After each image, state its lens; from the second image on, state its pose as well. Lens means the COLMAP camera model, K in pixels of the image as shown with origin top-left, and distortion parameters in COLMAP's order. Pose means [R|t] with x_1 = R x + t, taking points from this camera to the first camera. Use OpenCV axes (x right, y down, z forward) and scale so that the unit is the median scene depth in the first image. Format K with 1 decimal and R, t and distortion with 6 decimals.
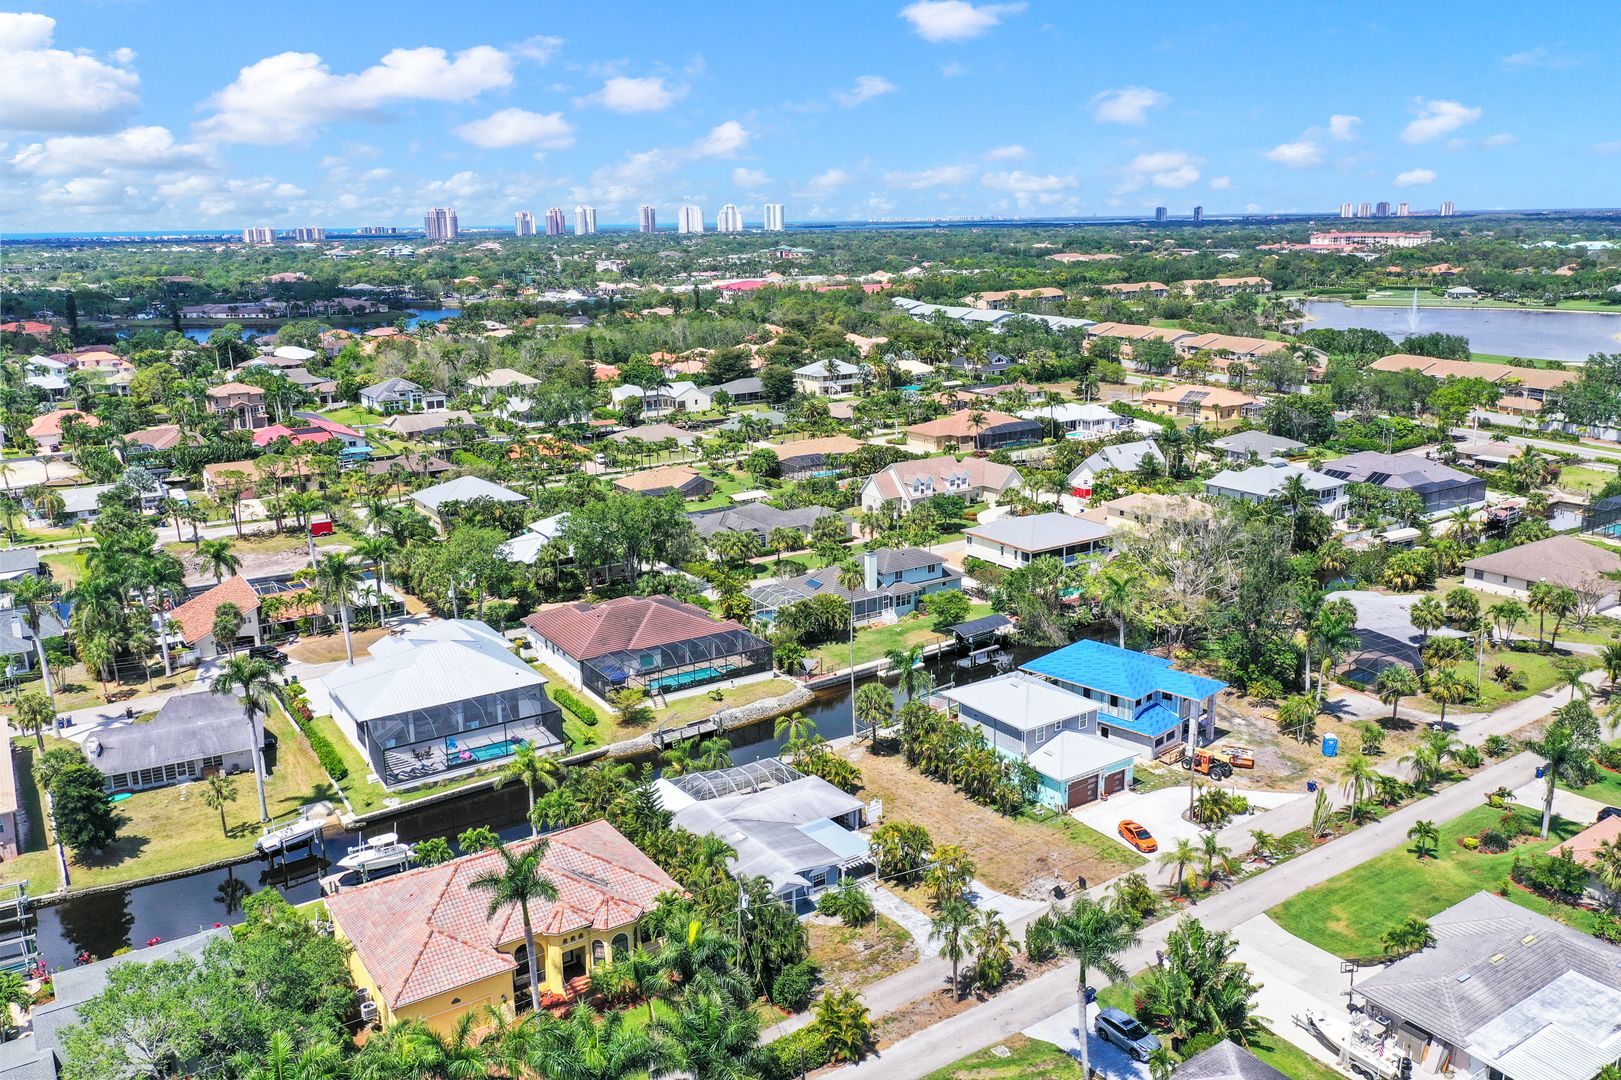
lens RADIAL K [[1301.2, 0, 813.5], [0, 1301.2, 548.5], [0, 0, 1]] dist [-0.009134, -0.004118]
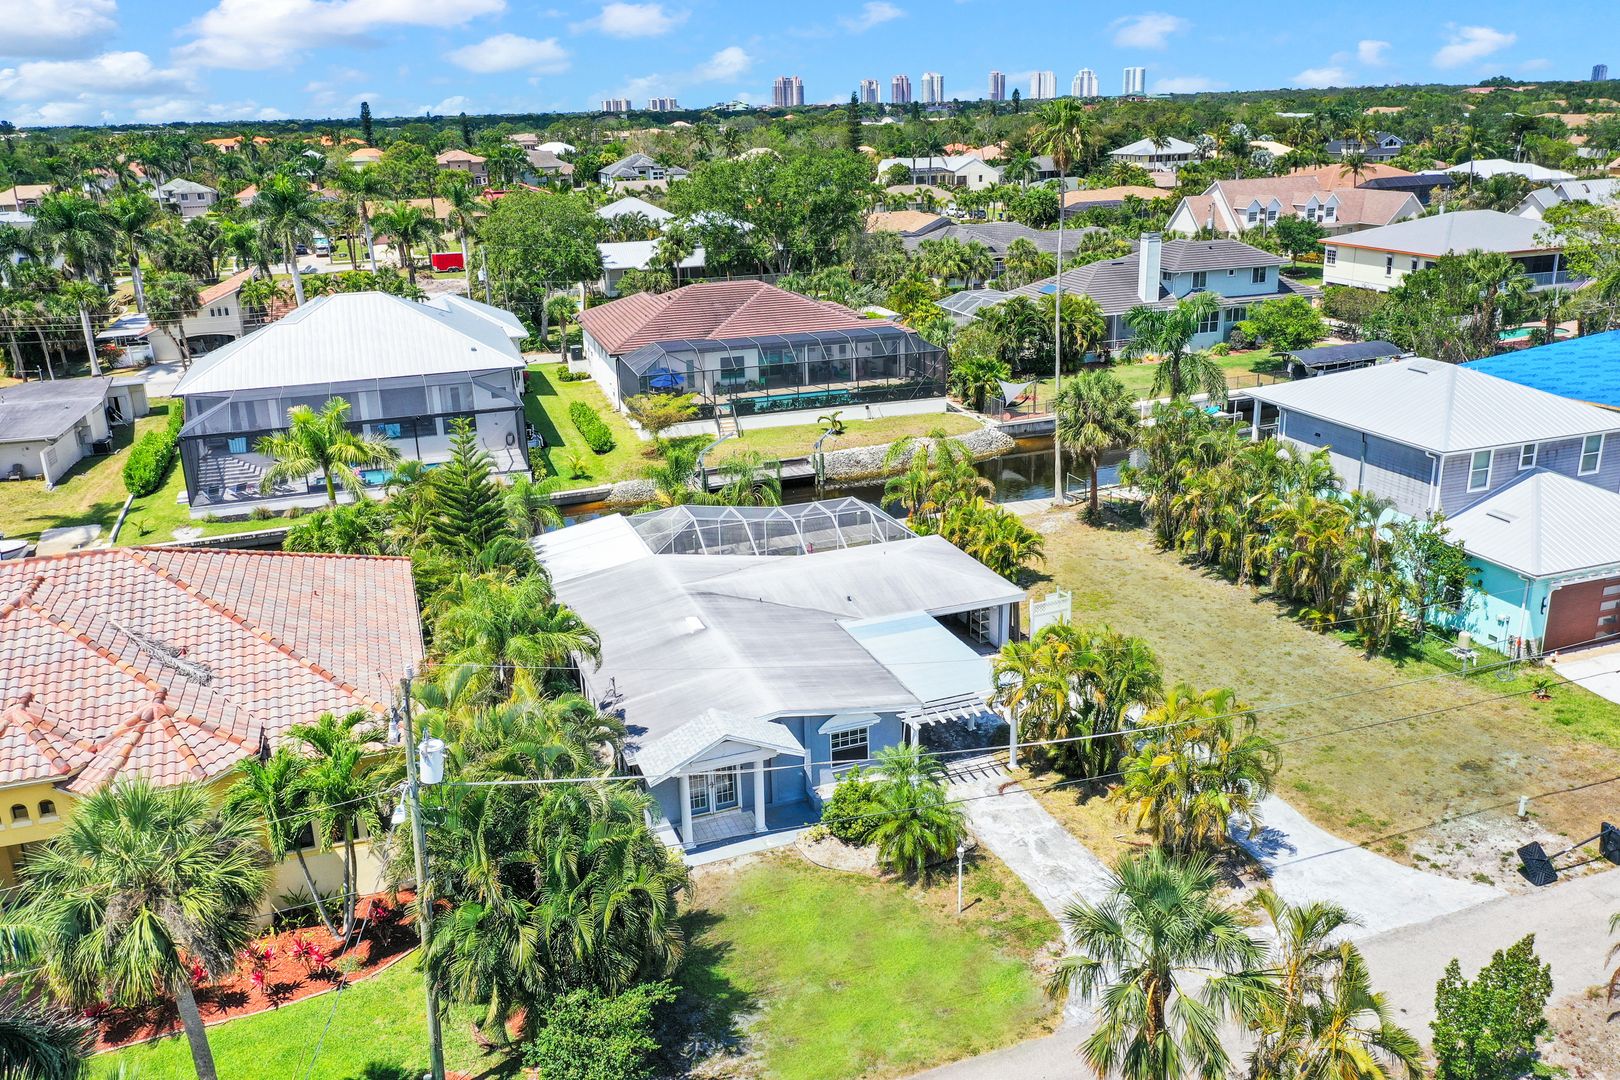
lens RADIAL K [[1300.4, 0, 820.7], [0, 1300.4, 531.2], [0, 0, 1]] dist [-0.009134, -0.004118]
pose [[0.966530, 0.072961, -0.245961, 0.076341], [-0.056893, 0.995794, 0.071819, 0.145935], [0.250166, -0.055421, 0.966615, 0.559796]]
